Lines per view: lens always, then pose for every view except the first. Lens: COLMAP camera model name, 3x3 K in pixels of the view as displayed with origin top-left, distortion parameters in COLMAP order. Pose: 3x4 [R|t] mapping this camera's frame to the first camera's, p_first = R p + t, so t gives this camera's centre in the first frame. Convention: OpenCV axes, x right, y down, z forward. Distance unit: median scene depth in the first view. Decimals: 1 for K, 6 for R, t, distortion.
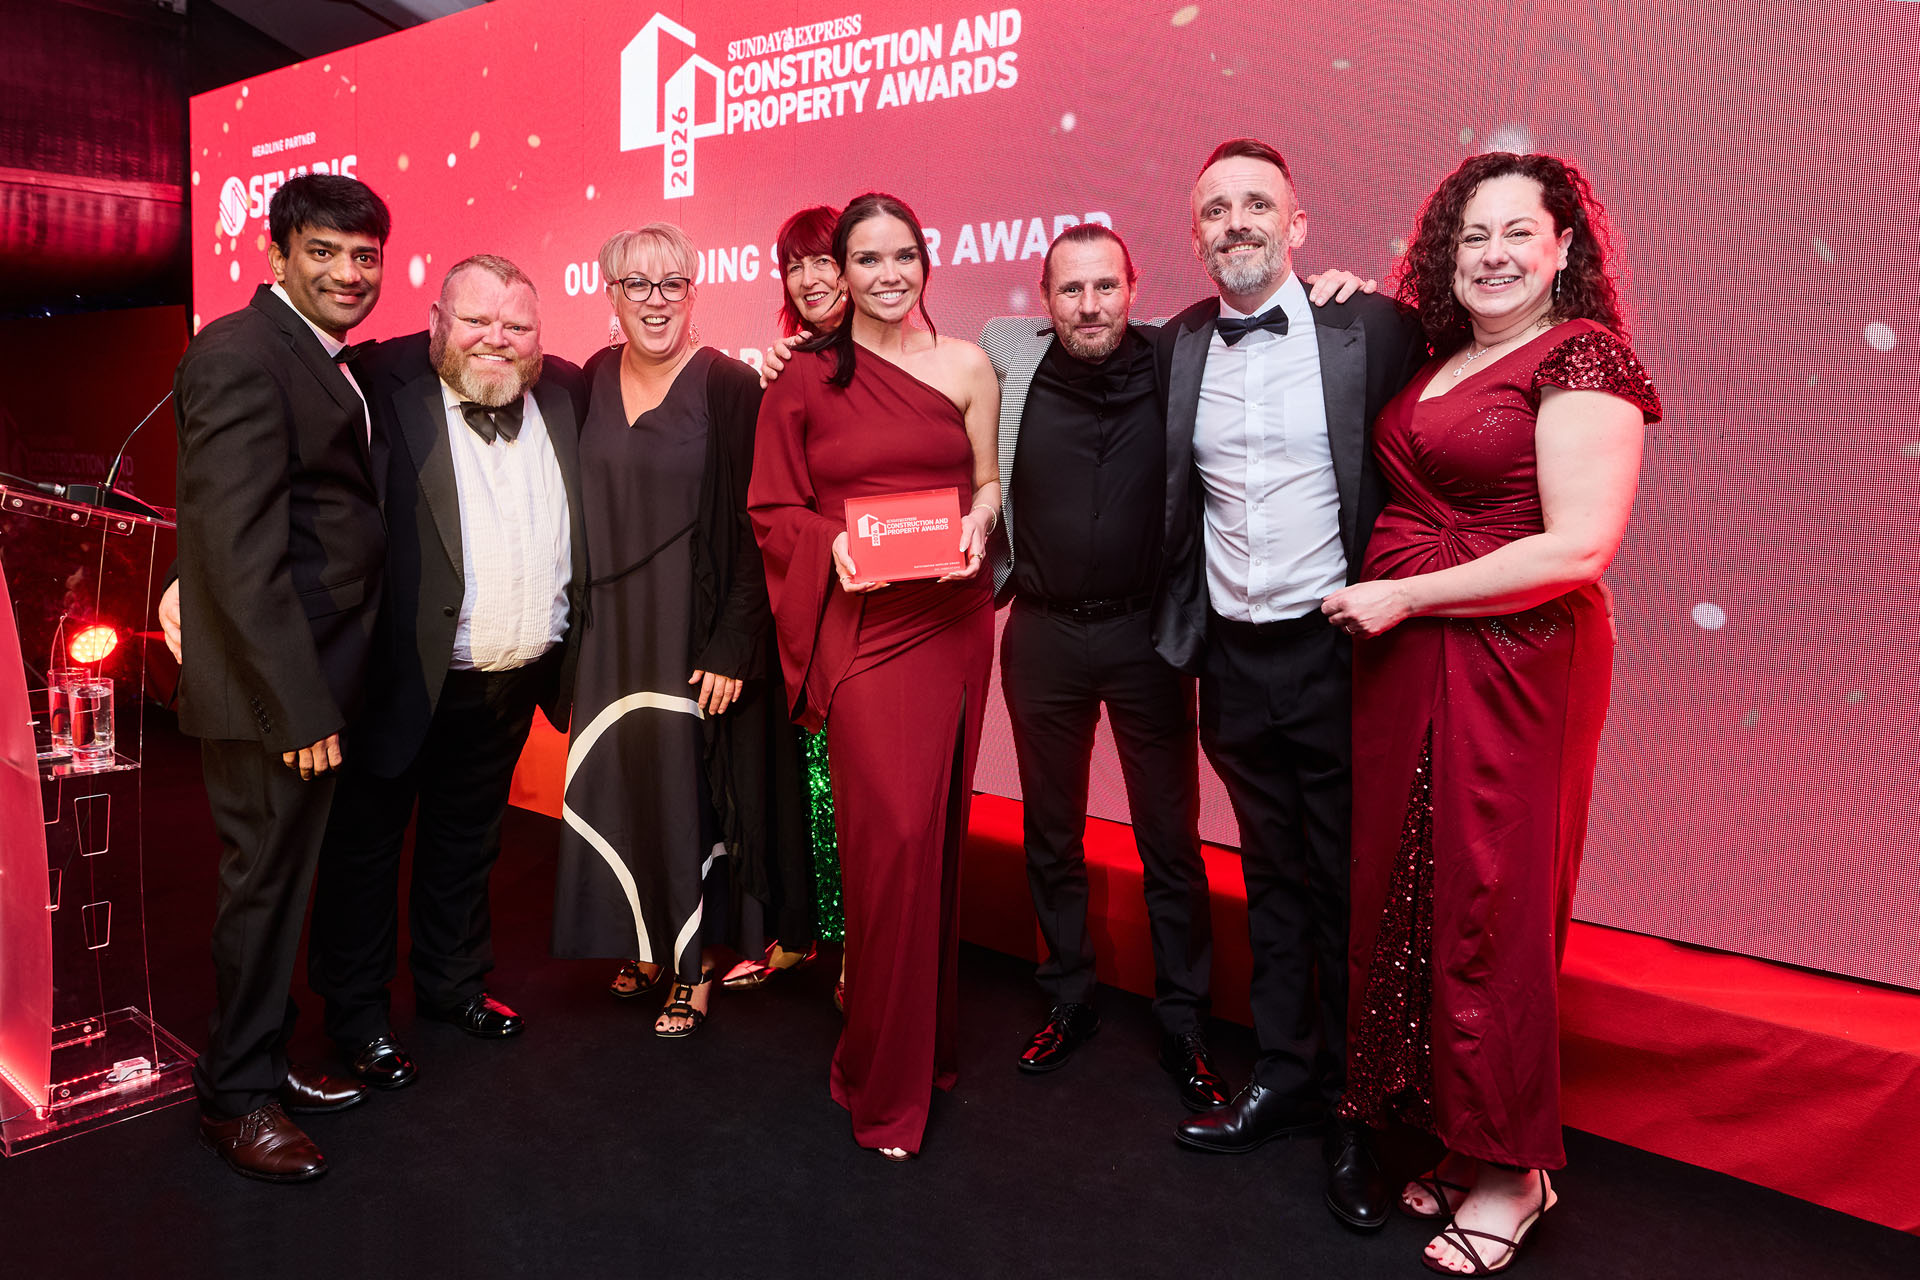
lens RADIAL K [[1309.1, 0, 945.2], [0, 1309.1, 580.0], [0, 0, 1]] dist [-0.010264, 0.004072]
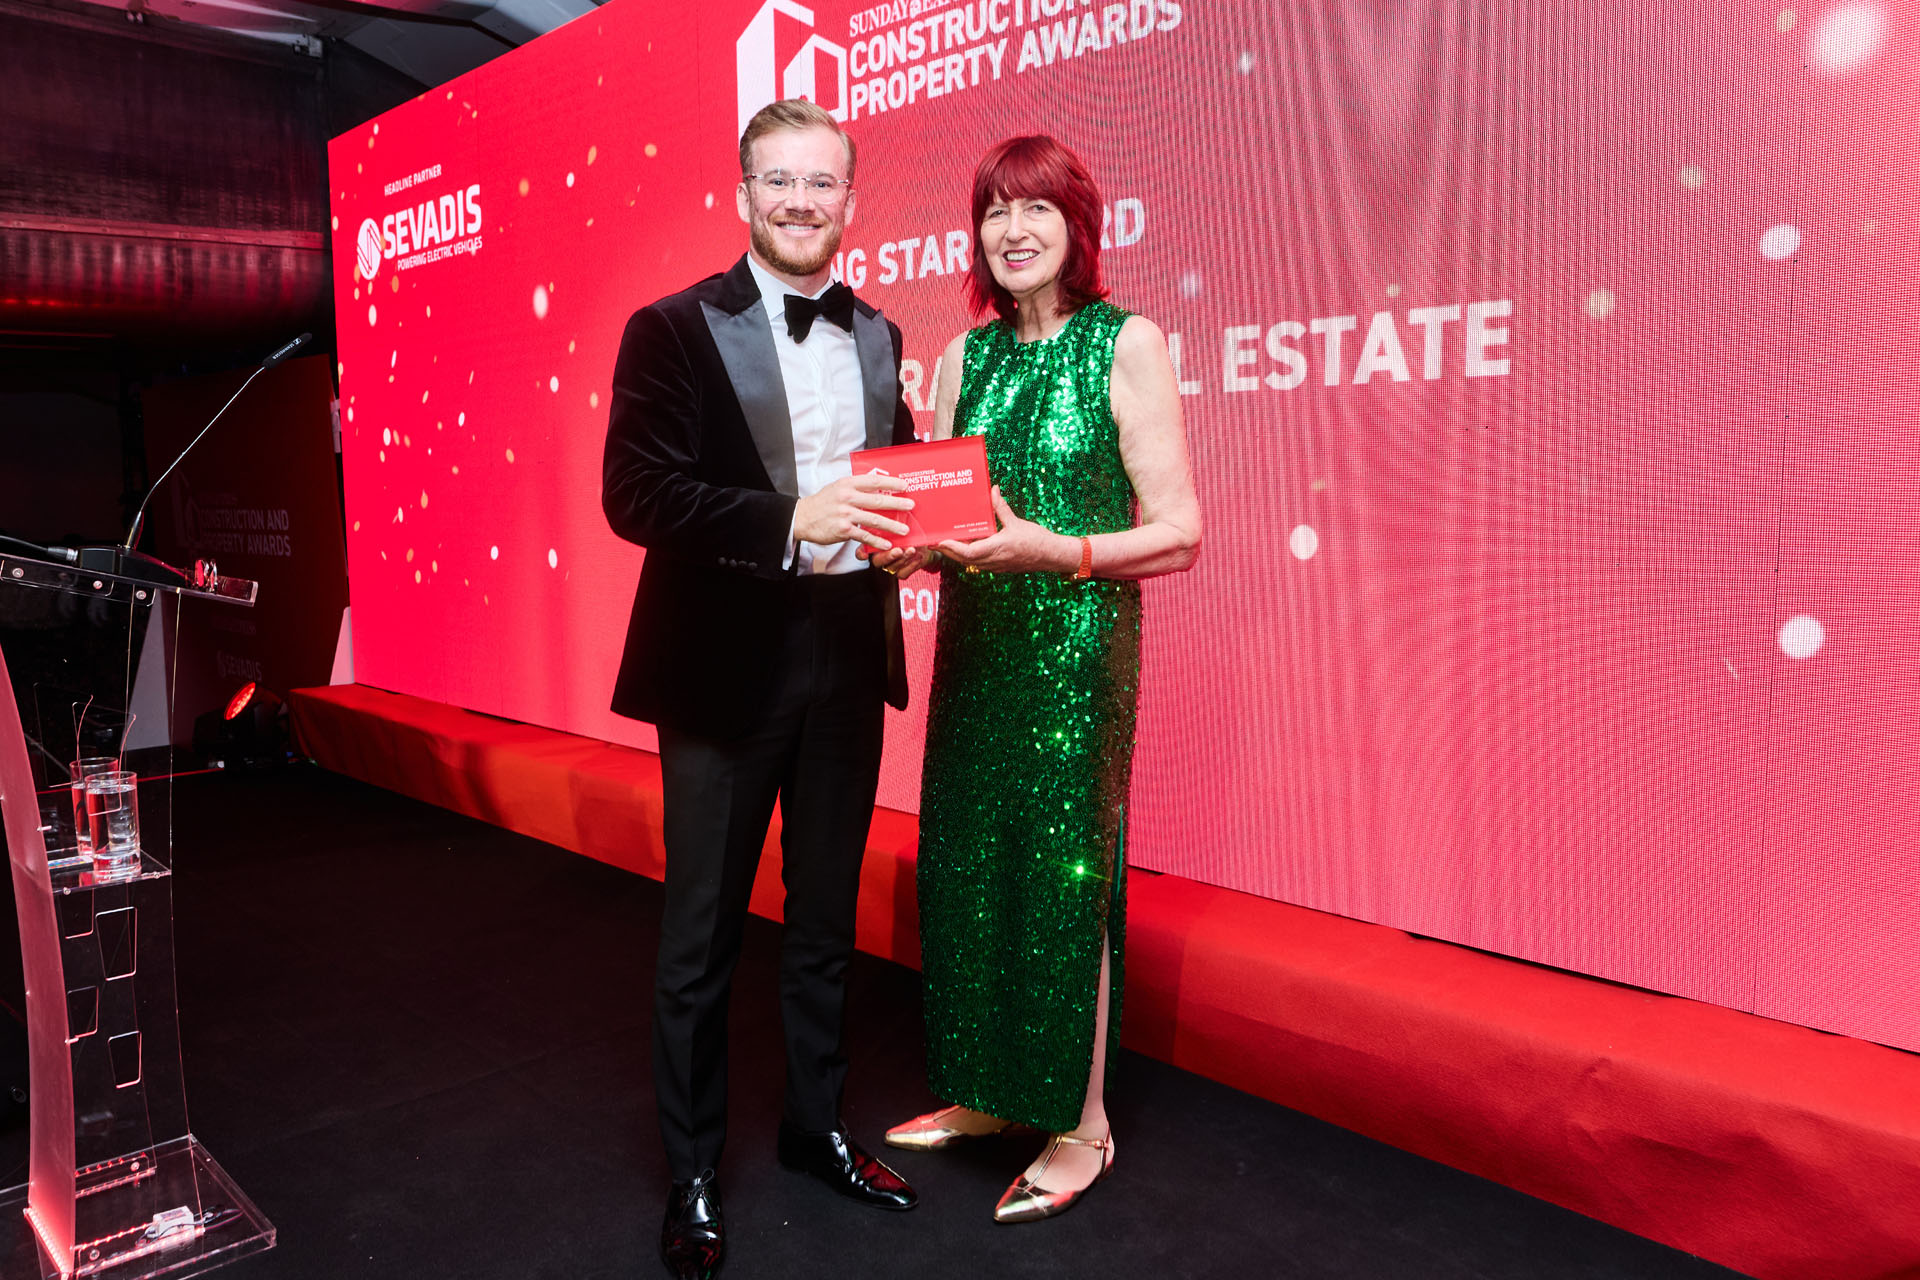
lens RADIAL K [[1309.1, 0, 930.8], [0, 1309.1, 614.3], [0, 0, 1]] dist [-0.010264, 0.004072]
pose [[0.988271, -0.028230, -0.150081, 0.010363], [0.029804, 0.999522, 0.008249, -0.012841], [0.149777, -0.012625, 0.988639, 0.134398]]
